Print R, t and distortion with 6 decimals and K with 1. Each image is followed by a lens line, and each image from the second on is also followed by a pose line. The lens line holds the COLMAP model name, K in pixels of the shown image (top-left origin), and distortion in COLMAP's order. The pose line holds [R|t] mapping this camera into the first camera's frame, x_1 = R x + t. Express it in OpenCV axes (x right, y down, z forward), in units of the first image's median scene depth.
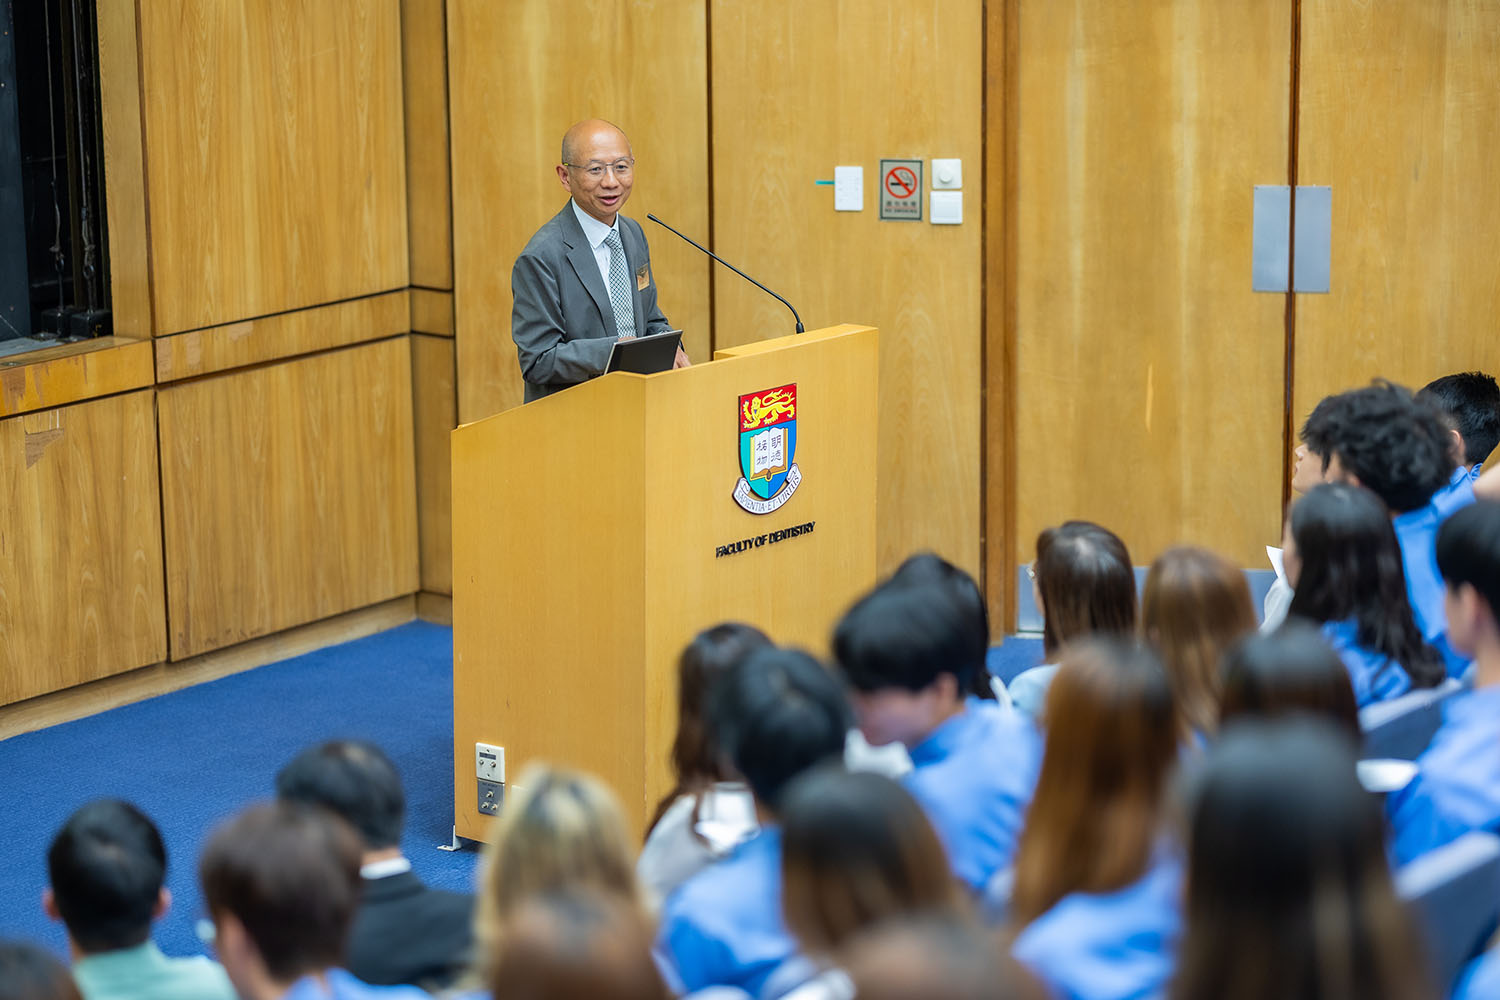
lens RADIAL K [[3658.8, 0, 750.0], [0, 3658.8, 500.0], [0, 0, 1]] dist [-0.054870, 0.066857]
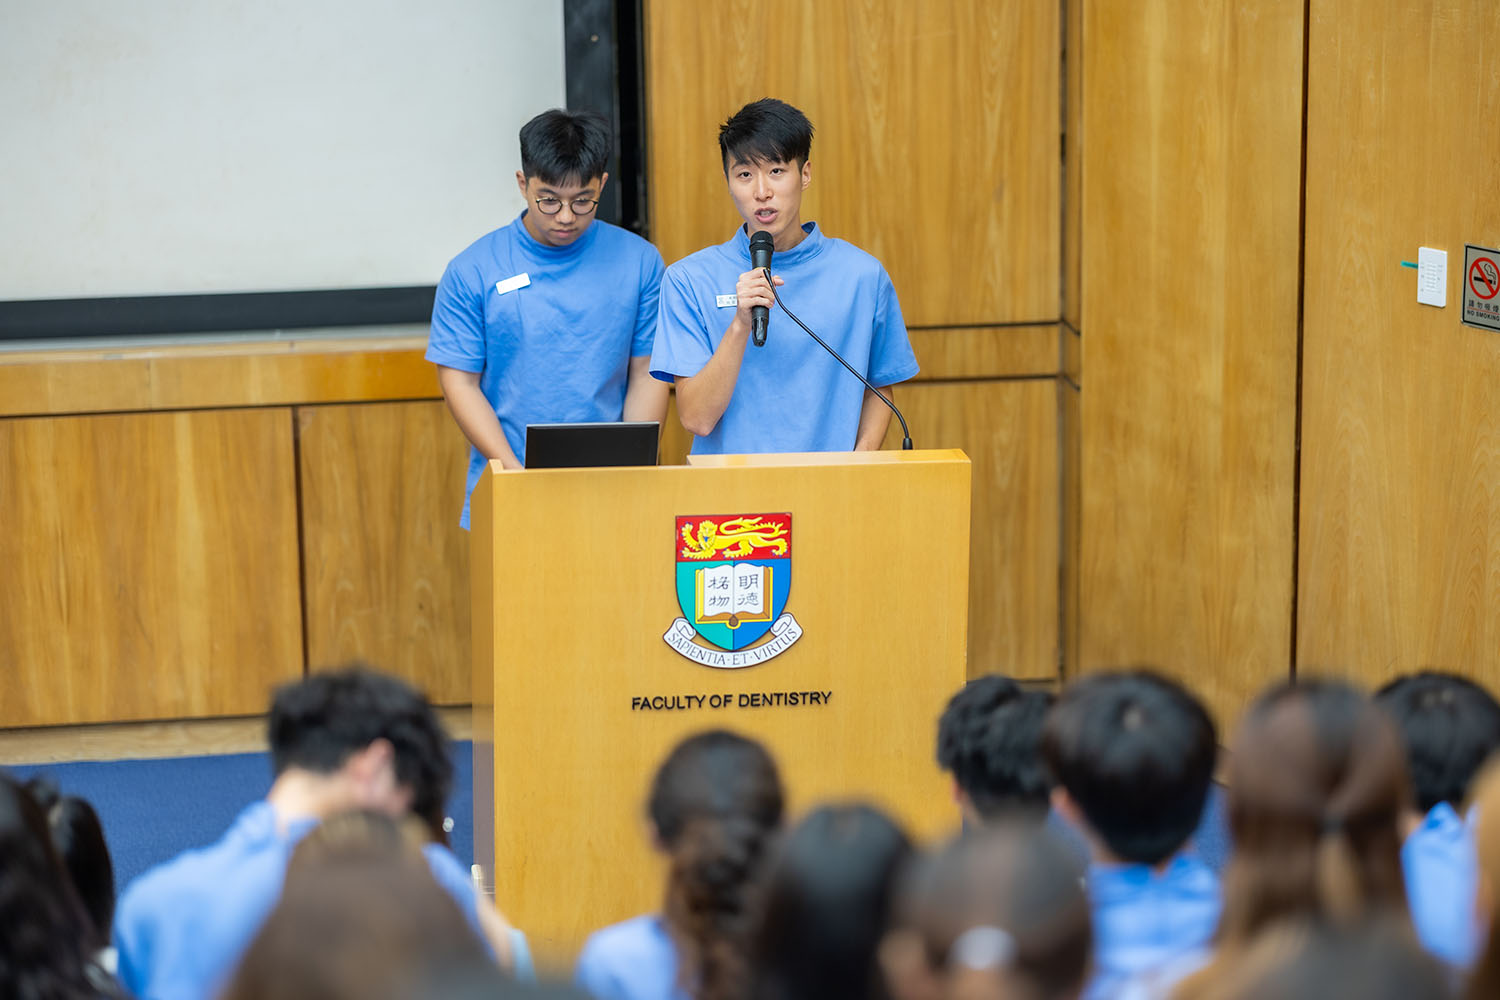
lens RADIAL K [[3658.8, 0, 750.0], [0, 3658.8, 500.0], [0, 0, 1]] dist [-0.054870, 0.066857]
pose [[0.737616, 0.174085, -0.652393, 0.427455], [-0.153816, 0.984111, 0.088692, -0.085035], [0.657467, 0.034928, 0.752673, 0.334647]]
